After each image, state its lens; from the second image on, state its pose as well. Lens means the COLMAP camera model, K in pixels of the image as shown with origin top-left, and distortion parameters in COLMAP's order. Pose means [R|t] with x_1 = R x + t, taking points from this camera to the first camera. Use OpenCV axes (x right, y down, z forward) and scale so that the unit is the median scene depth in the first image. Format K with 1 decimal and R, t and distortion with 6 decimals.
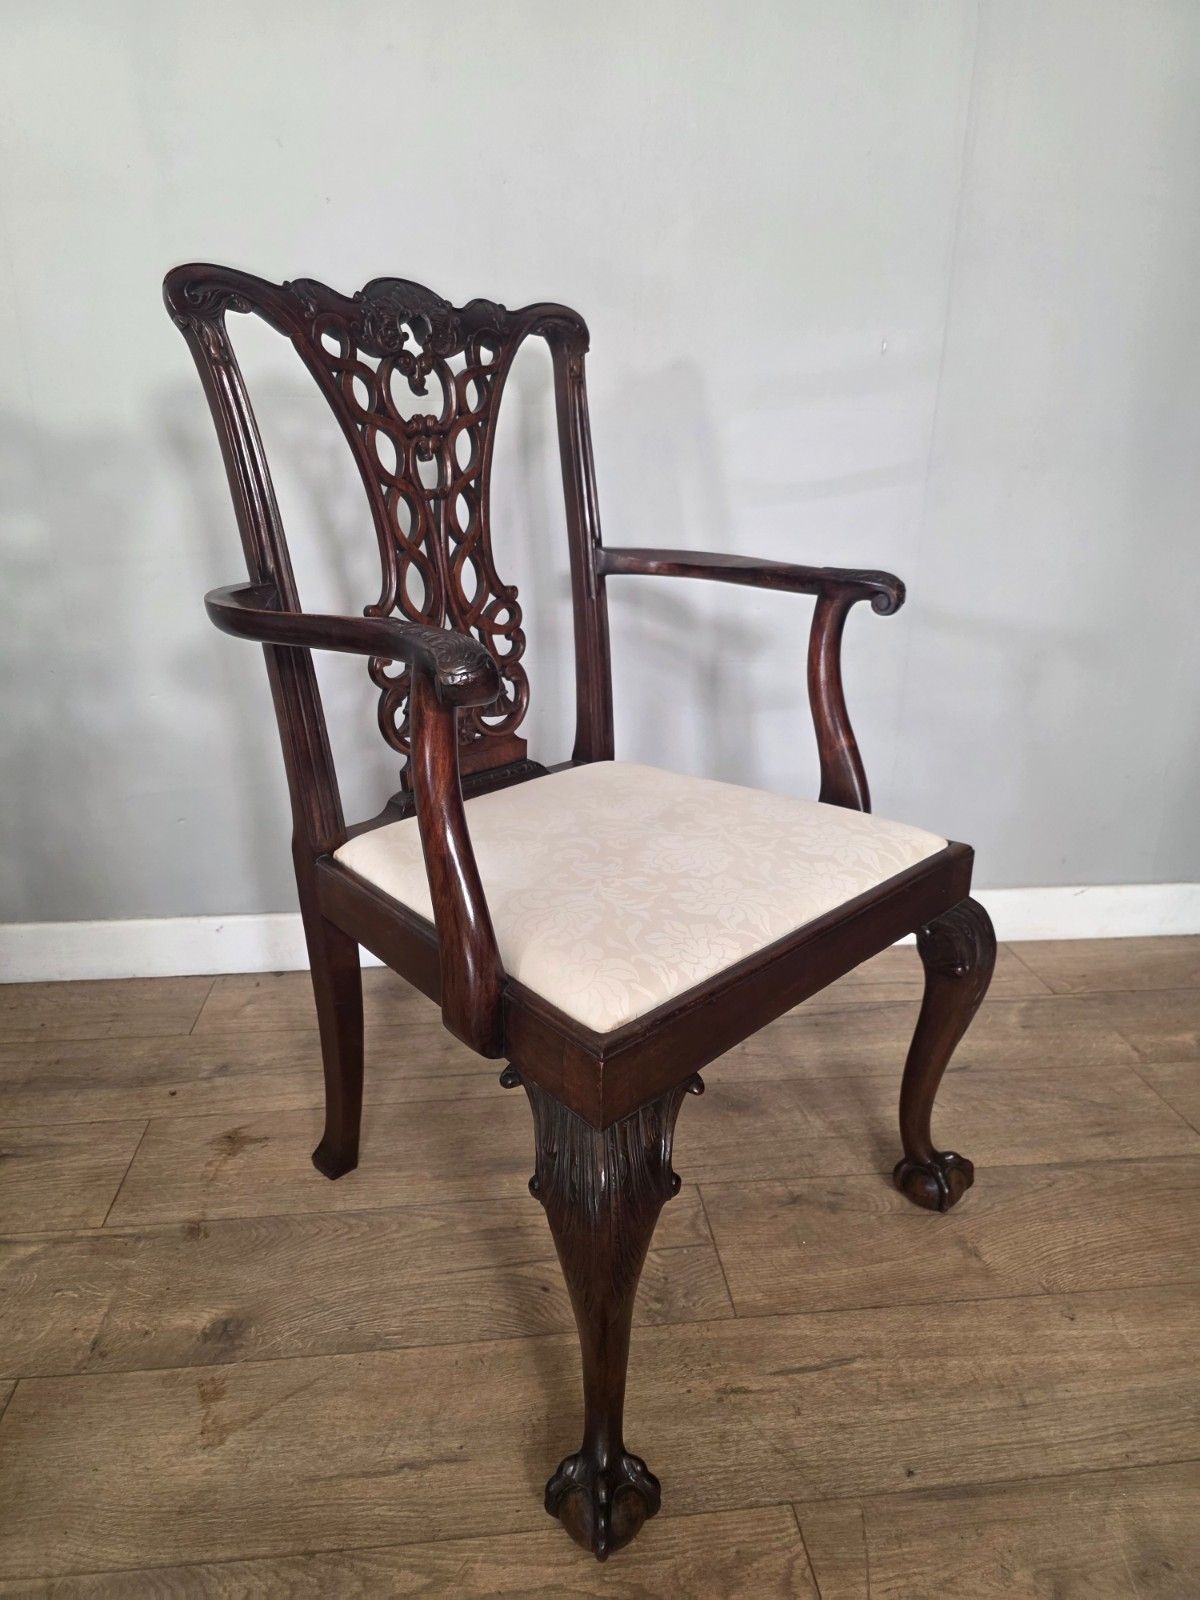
lens RADIAL K [[1088.8, 0, 606.8], [0, 1088.8, 793.6], [0, 0, 1]] dist [0.043148, -0.049065]
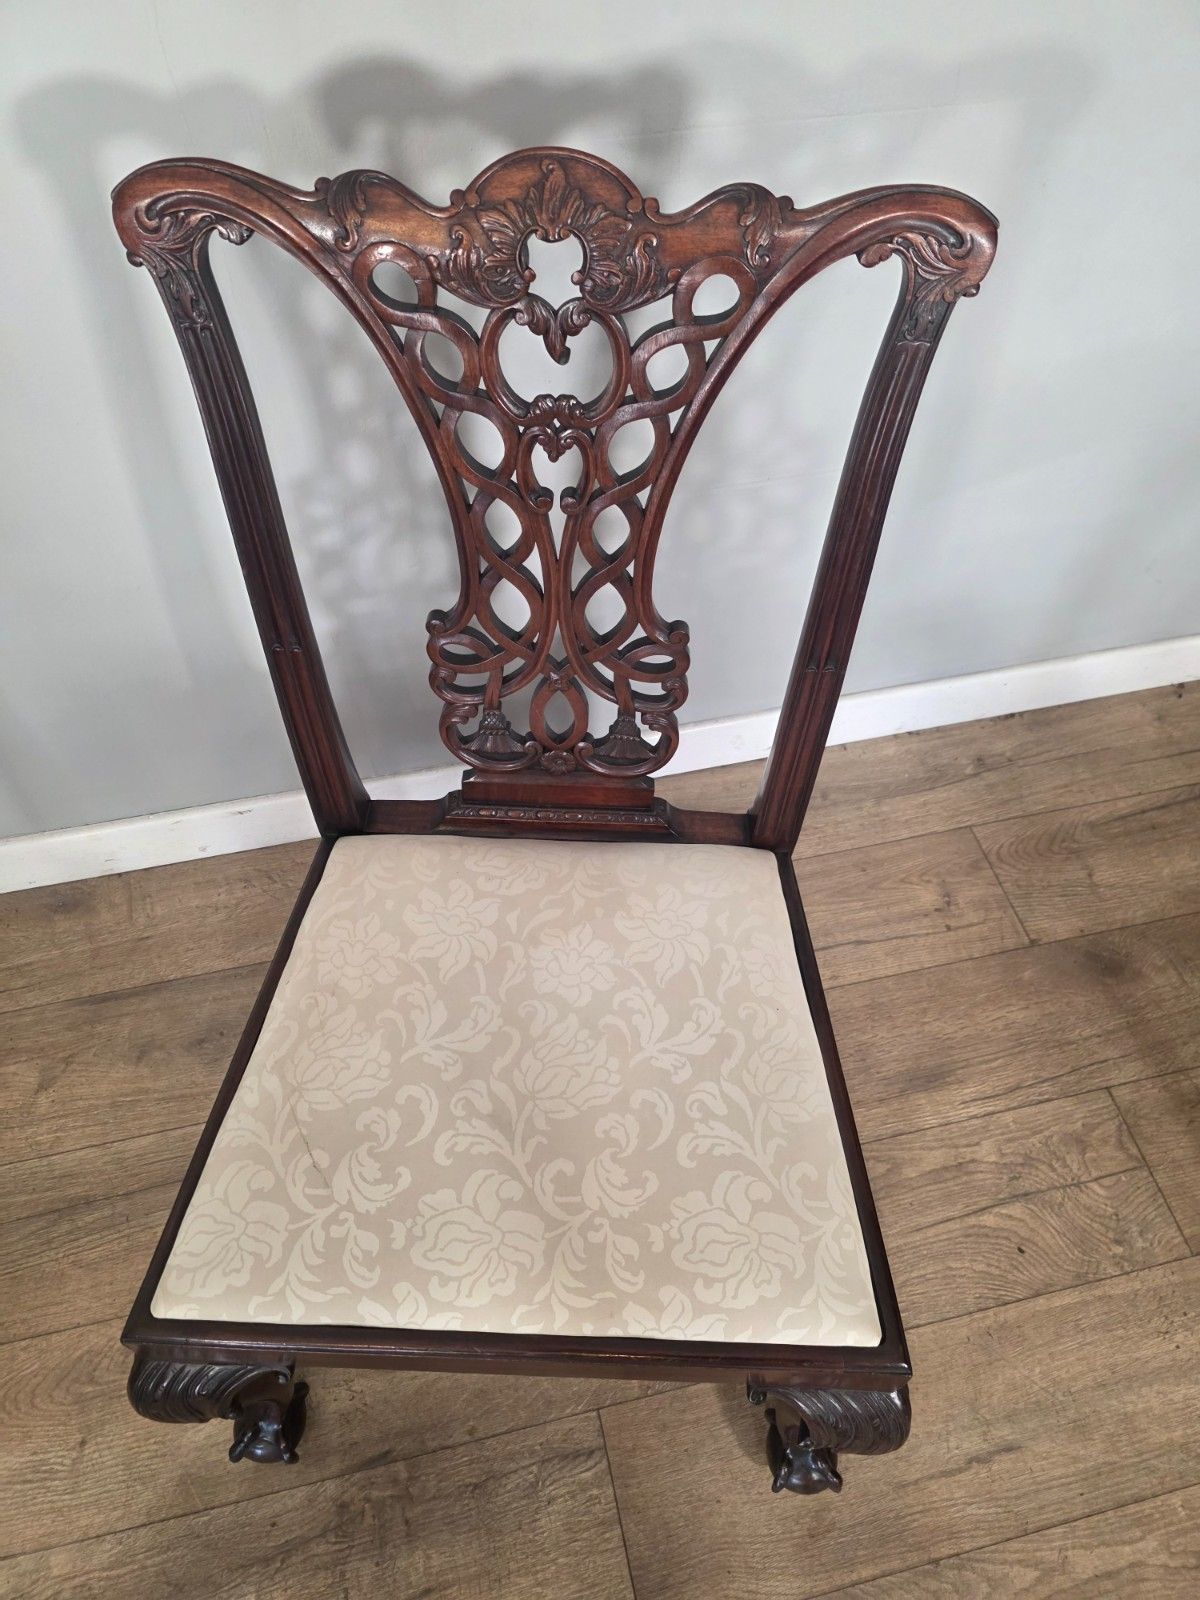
lens RADIAL K [[1088.8, 0, 599.6], [0, 1088.8, 806.7], [0, 0, 1]] dist [0.043148, -0.049065]
pose [[0.994901, -0.089787, 0.045929, -0.477990], [0.046524, 0.812659, 0.580880, -0.551619], [-0.089480, -0.575781, 0.812693, 0.402640]]
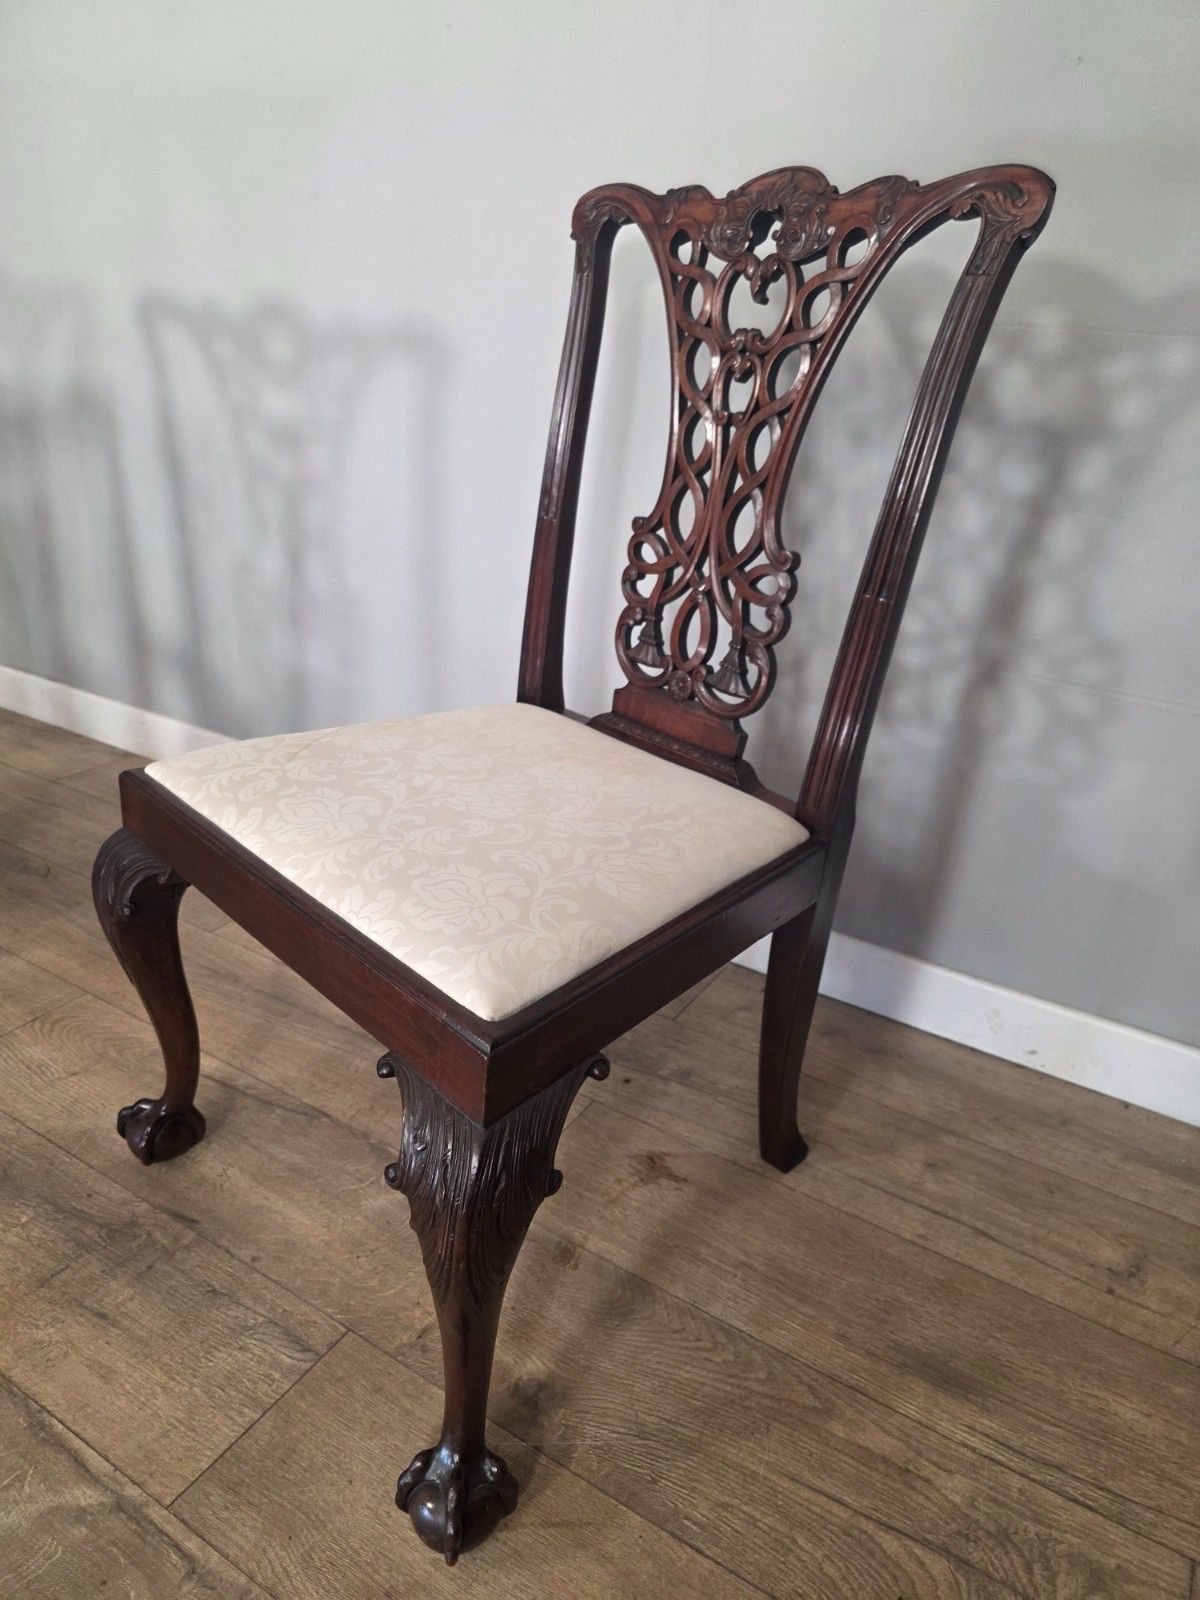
lens RADIAL K [[1088.8, 0, 601.6], [0, 1088.8, 790.8], [0, 0, 1]] dist [0.043148, -0.049065]
pose [[0.783989, 0.265873, -0.560957, 0.055508], [-0.240884, 0.963128, 0.119829, -0.090455], [0.572133, 0.041181, 0.819126, 0.277580]]
